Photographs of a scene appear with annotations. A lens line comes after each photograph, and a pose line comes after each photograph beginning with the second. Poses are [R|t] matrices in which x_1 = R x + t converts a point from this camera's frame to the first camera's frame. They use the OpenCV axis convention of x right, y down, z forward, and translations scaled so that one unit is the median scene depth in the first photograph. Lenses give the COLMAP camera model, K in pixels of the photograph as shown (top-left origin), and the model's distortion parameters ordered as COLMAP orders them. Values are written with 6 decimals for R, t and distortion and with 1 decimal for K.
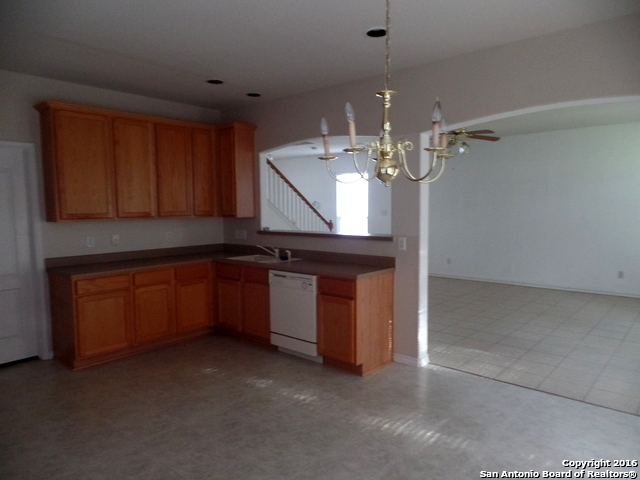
lens RADIAL K [[443.5, 0, 321.1], [0, 443.5, 240.7], [0, 0, 1]] dist [0.005482, 0.003222]
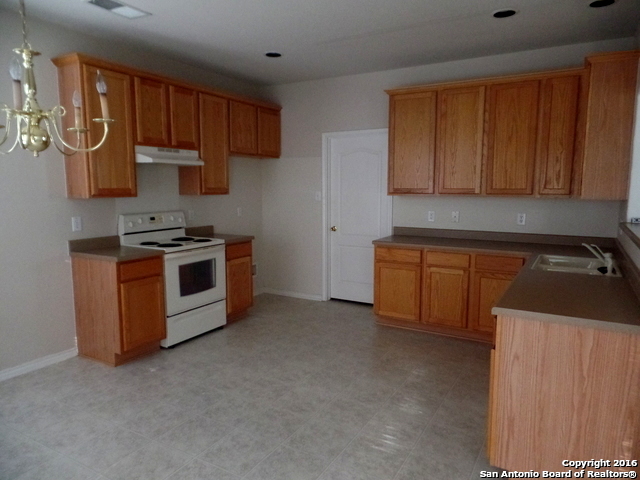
lens RADIAL K [[443.5, 0, 321.1], [0, 443.5, 240.7], [0, 0, 1]] dist [0.005482, 0.003222]
pose [[0.193779, 0.130634, -0.972309, 0.499721], [-0.081852, 0.989792, 0.116670, -0.045200], [0.977625, 0.056977, 0.202493, 0.595186]]
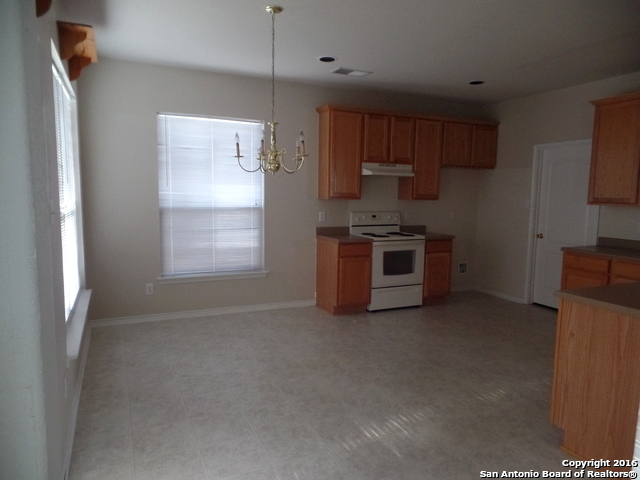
lens RADIAL K [[443.5, 0, 321.1], [0, 443.5, 240.7], [0, 0, 1]] dist [0.005482, 0.003222]
pose [[-0.406872, 0.102365, -0.907732, 0.742941], [-0.087524, 0.984761, 0.150283, -0.061826], [0.909283, 0.140594, -0.391712, 0.820776]]
